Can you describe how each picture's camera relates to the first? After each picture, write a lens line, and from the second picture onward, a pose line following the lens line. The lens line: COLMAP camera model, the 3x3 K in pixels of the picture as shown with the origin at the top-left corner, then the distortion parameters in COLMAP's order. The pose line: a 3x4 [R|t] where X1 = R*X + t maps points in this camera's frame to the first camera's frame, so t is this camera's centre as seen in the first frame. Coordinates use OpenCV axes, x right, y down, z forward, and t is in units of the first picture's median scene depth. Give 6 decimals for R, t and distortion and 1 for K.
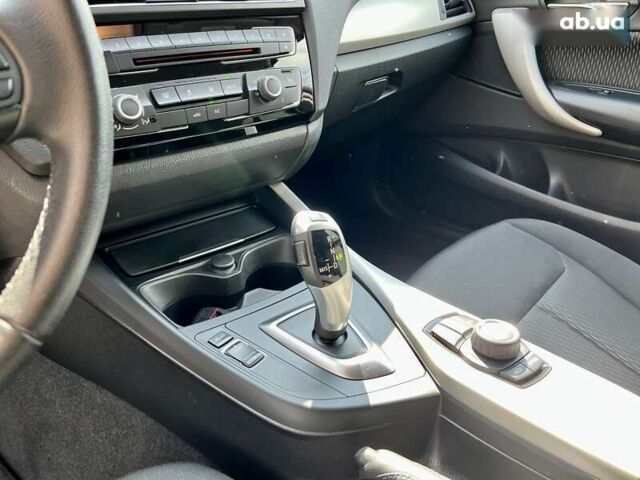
lens RADIAL K [[522.8, 0, 320.9], [0, 522.8, 237.0], [0, 0, 1]] dist [0.038316, -0.048236]
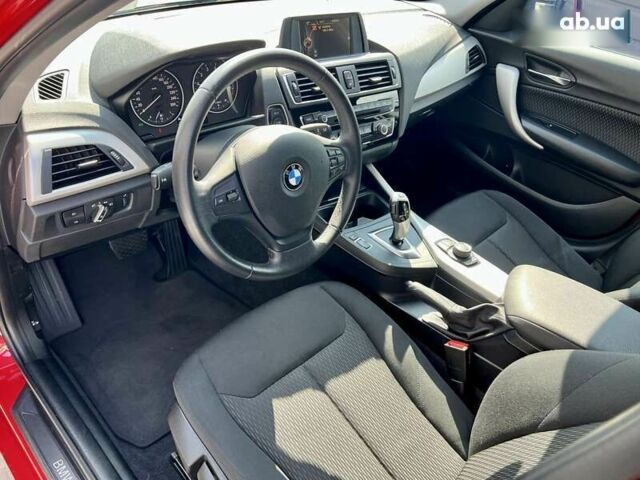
lens RADIAL K [[494.8, 0, 320.0], [0, 494.8, 240.0], [0, 0, 1]] dist [0.047344, -0.083218]
pose [[0.992313, 0.122159, 0.019790, -0.360251], [-0.123722, 0.975810, 0.180242, -0.180461], [0.002707, -0.181305, 0.983423, -1.213079]]
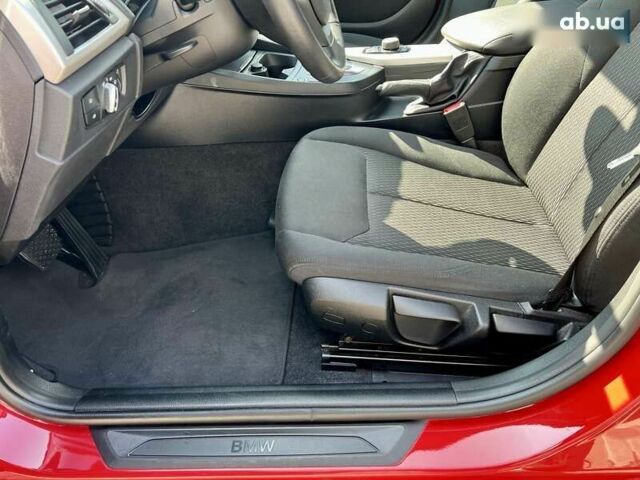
lens RADIAL K [[522.8, 0, 320.9], [0, 522.8, 237.0], [0, 0, 1]] dist [0.038316, -0.048236]
pose [[0.763024, -0.421234, 0.490262, -1.403887], [0.353283, 0.906950, 0.229417, 0.294369], [-0.541281, -0.001850, 0.840840, -0.885489]]
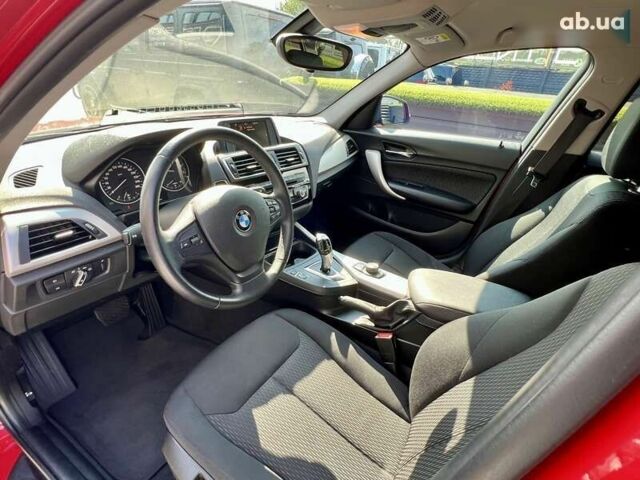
lens RADIAL K [[338.2, 0, 319.8], [0, 338.2, 244.2], [0, 0, 1]] dist [-0.002608, -0.000870]
pose [[0.981469, -0.029367, 0.189358, -0.391988], [0.026696, 0.999505, 0.016638, -0.014734], [-0.189752, -0.011275, 0.981767, -1.045315]]
